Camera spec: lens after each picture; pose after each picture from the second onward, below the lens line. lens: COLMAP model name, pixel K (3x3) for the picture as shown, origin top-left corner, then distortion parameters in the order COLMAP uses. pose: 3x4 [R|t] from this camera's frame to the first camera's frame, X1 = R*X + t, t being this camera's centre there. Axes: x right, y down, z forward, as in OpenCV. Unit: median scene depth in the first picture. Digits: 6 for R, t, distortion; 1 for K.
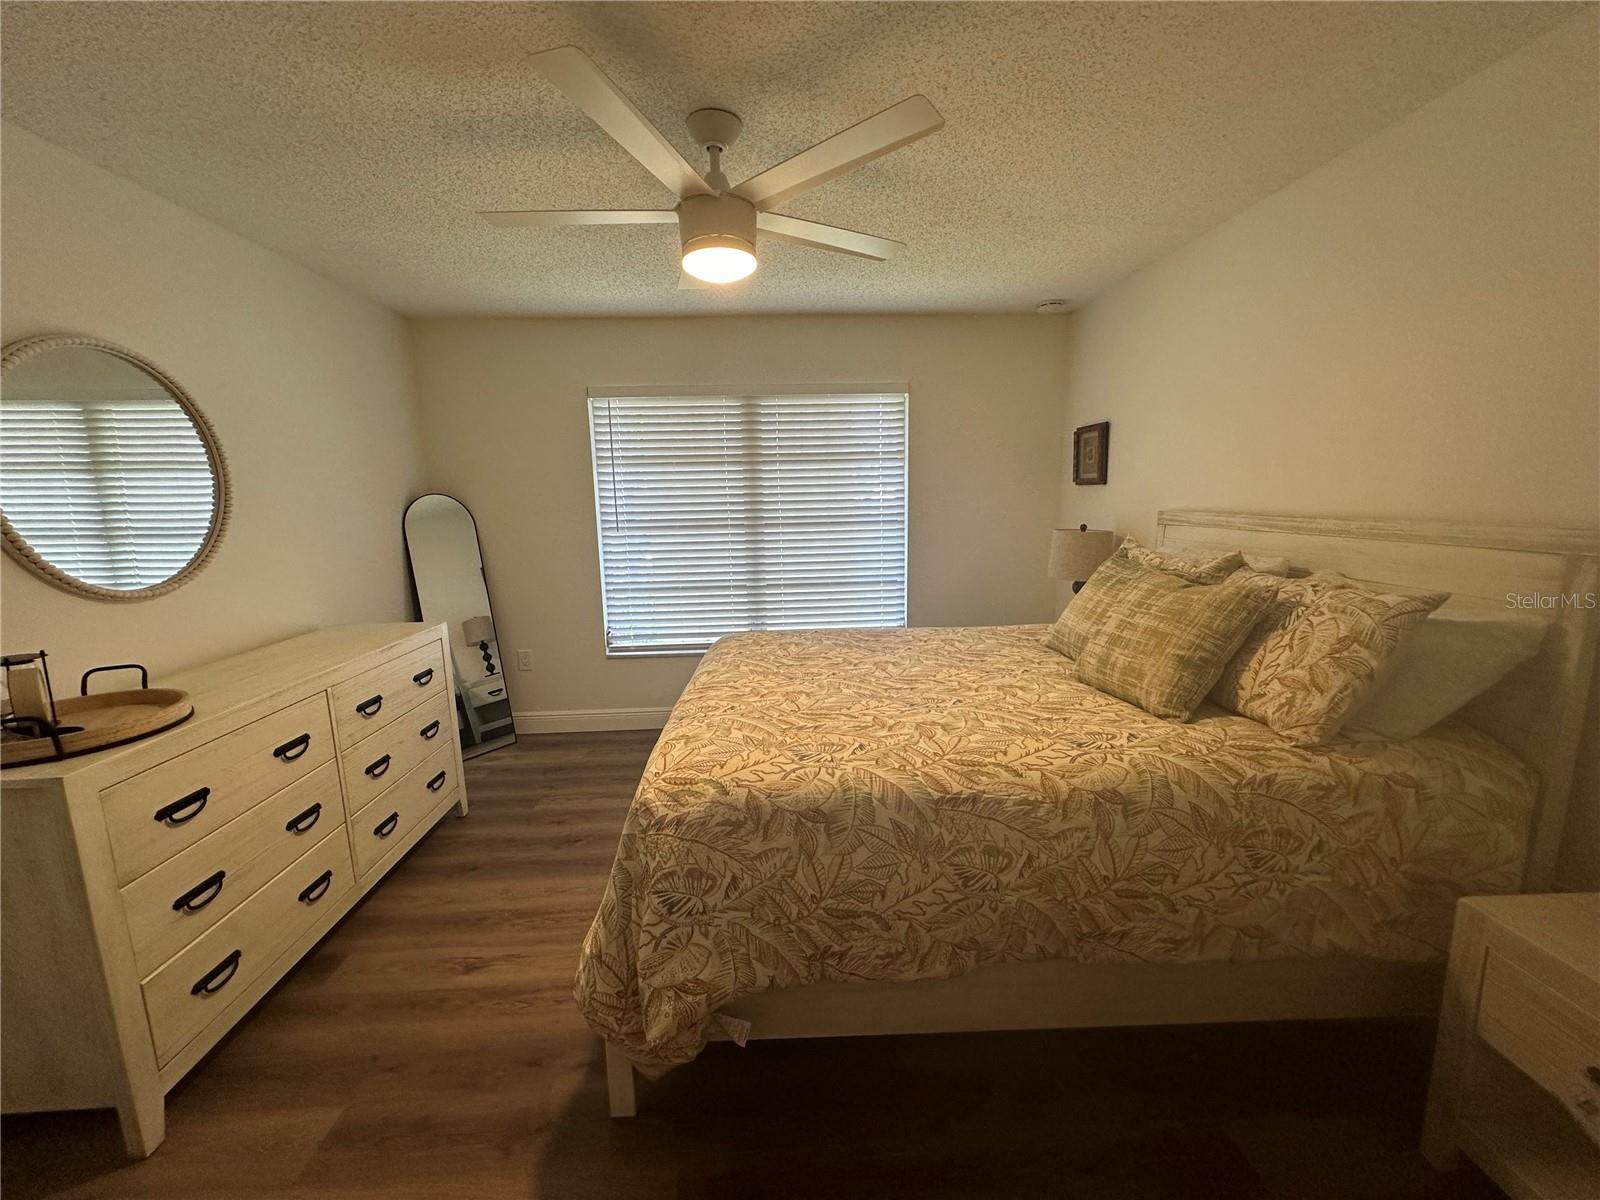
lens RADIAL K [[649.9, 0, 800.0], [0, 649.9, 600.0], [0, 0, 1]] dist [-0.002616, 0.000477]
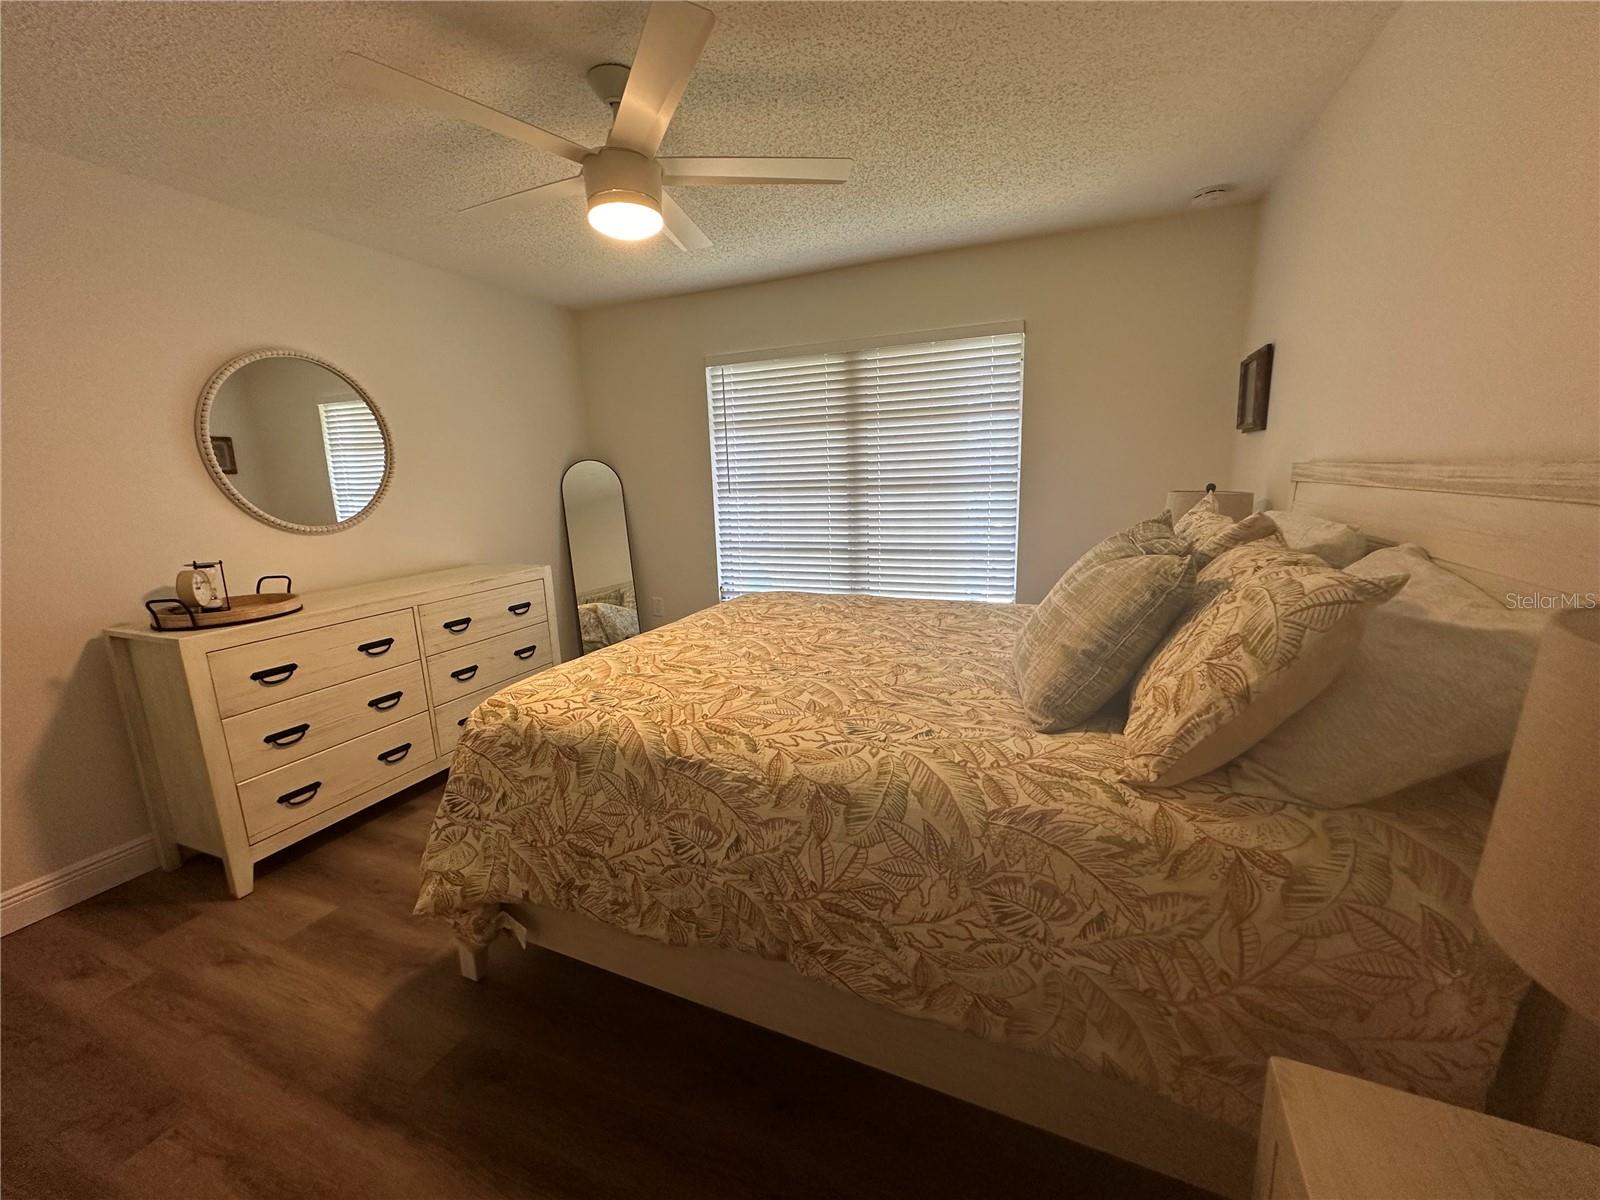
lens RADIAL K [[649.9, 0, 800.0], [0, 649.9, 600.0], [0, 0, 1]] dist [-0.002616, 0.000477]
pose [[0.899440, 0.074676, -0.430617, 0.739175], [-0.056018, 0.996866, 0.055867, 0.008860], [0.433439, -0.026127, 0.900804, 0.217367]]
